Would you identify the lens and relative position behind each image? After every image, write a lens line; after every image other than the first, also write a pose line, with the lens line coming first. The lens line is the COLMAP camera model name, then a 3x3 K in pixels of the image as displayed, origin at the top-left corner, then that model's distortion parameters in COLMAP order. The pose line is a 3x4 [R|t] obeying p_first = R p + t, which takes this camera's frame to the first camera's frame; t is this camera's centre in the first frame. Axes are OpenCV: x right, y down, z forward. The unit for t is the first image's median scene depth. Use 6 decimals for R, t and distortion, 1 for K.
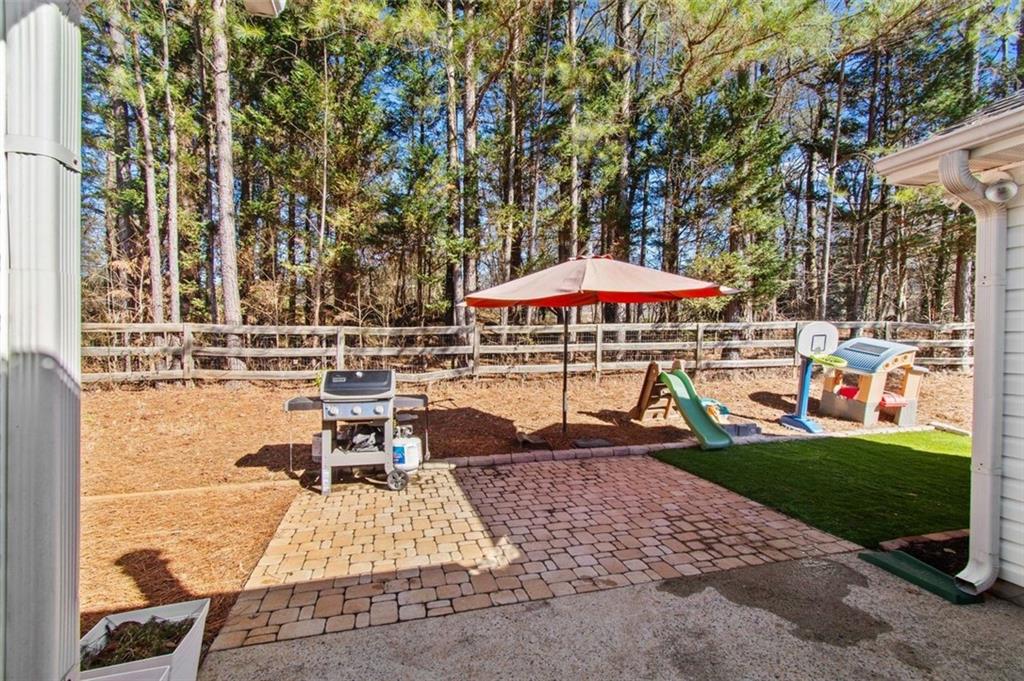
lens RADIAL K [[449.9, 0, 513.5], [0, 449.9, 337.6], [0, 0, 1]] dist [-0.000001, -0.001281]
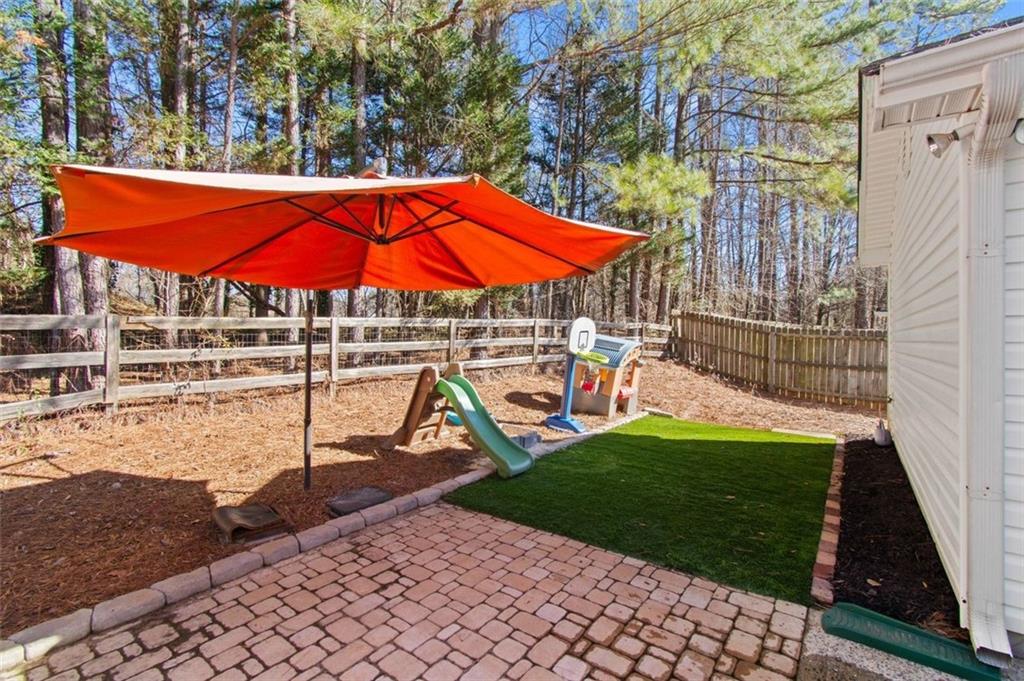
lens RADIAL K [[449.9, 0, 512.4], [0, 449.9, 346.5], [0, 0, 1]] dist [-0.000001, -0.001281]
pose [[0.799943, -0.017998, 0.599805, -0.028156], [0.007343, 0.999769, 0.020206, 0.007985], [-0.600030, -0.011759, 0.799891, 0.376929]]
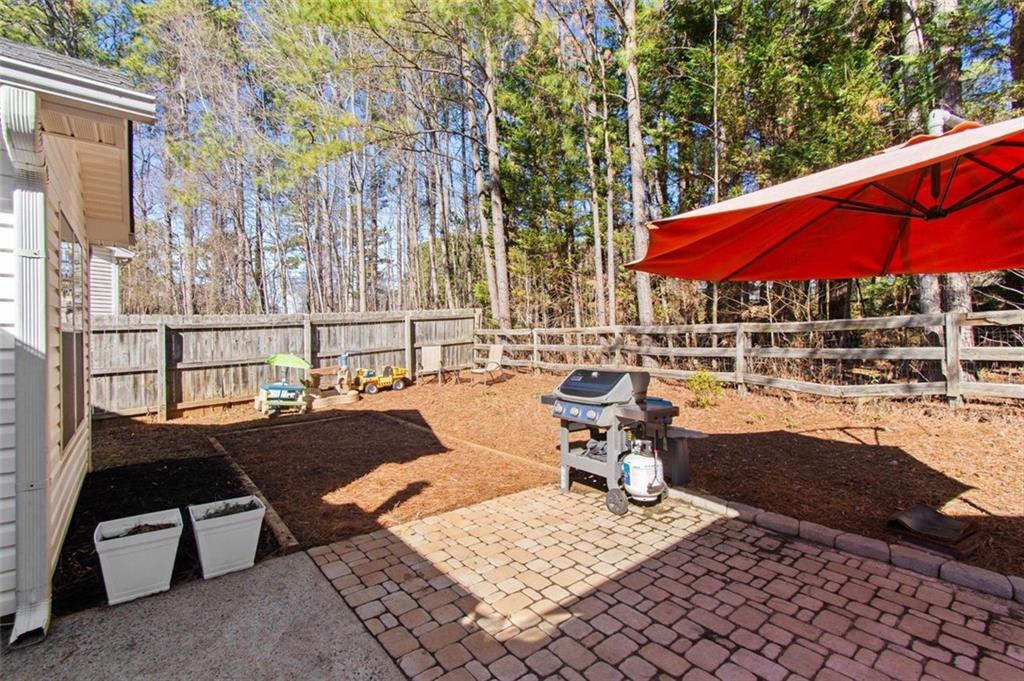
lens RADIAL K [[449.9, 0, 519.5], [0, 449.9, 340.6], [0, 0, 1]] dist [-0.000001, -0.001281]
pose [[0.406709, -0.005026, -0.913544, 0.327789], [0.008108, 0.999965, -0.001892, 0.010238], [0.913522, -0.006638, 0.406735, 0.361599]]
